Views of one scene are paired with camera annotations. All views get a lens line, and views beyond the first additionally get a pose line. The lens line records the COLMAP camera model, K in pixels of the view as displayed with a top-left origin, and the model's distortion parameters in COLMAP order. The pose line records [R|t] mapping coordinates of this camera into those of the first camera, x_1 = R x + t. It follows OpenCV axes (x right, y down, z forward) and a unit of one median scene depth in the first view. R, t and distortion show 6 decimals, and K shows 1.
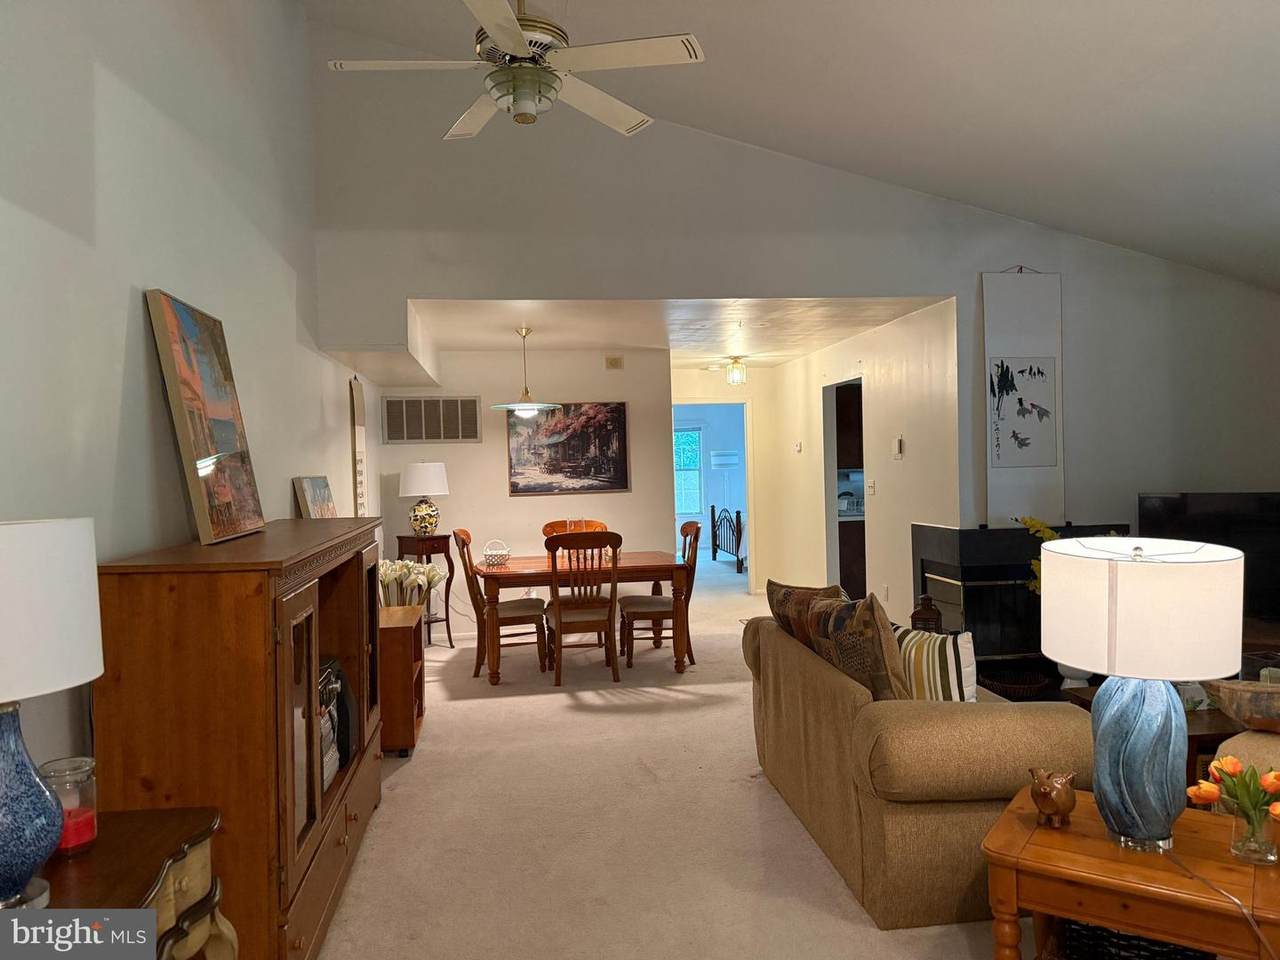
lens RADIAL K [[927.0, 0, 640.0], [0, 927.0, 480.0], [0, 0, 1]] dist [0.142170, -0.196153]
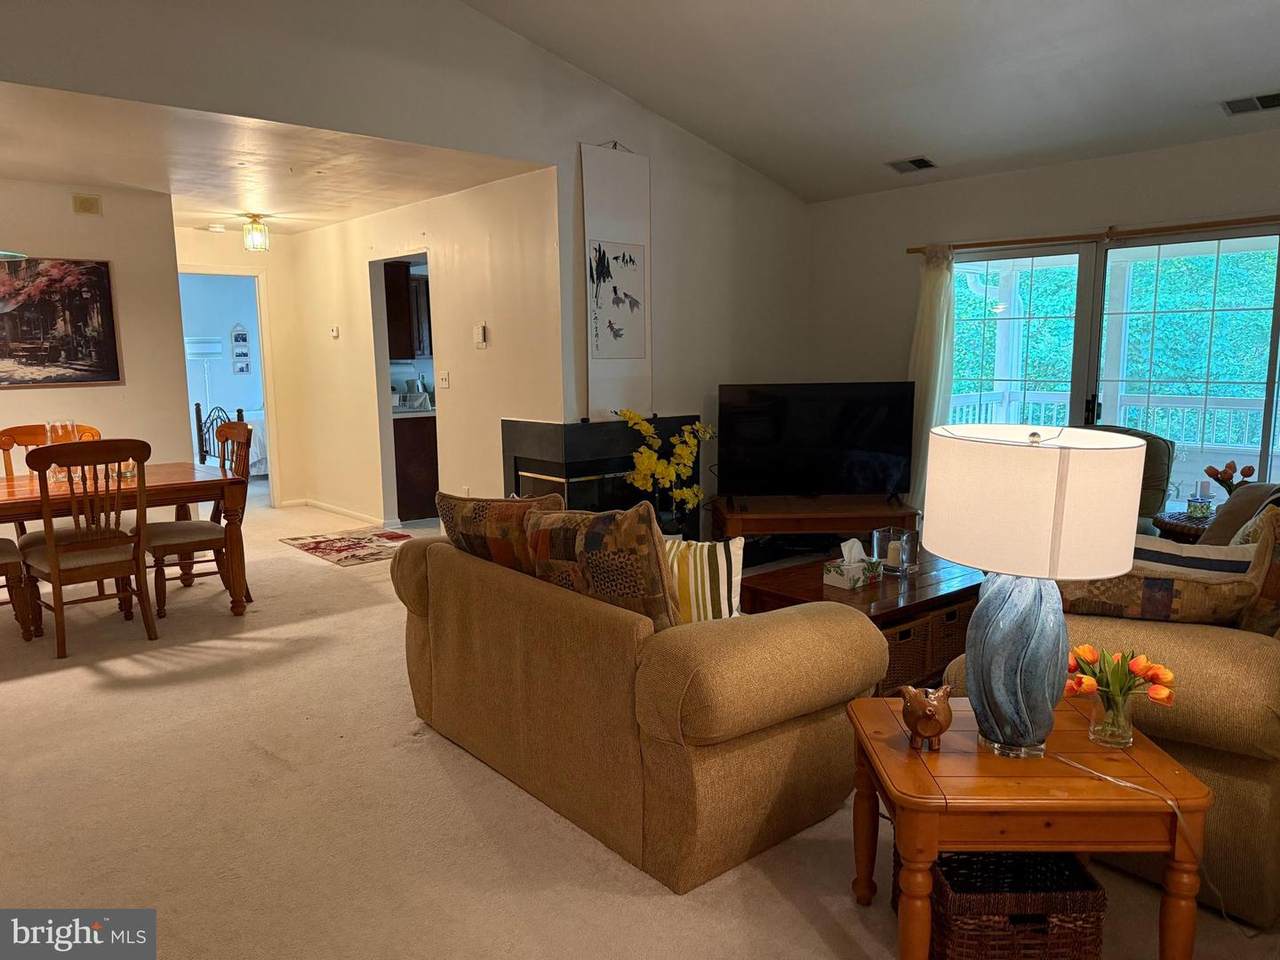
lens RADIAL K [[927.0, 0, 640.0], [0, 927.0, 480.0], [0, 0, 1]] dist [0.142170, -0.196153]
pose [[0.838235, -0.057322, 0.542288, -0.104404], [-0.002029, 0.994125, 0.108220, 0.007142], [-0.545305, -0.091814, 0.833194, 0.171707]]
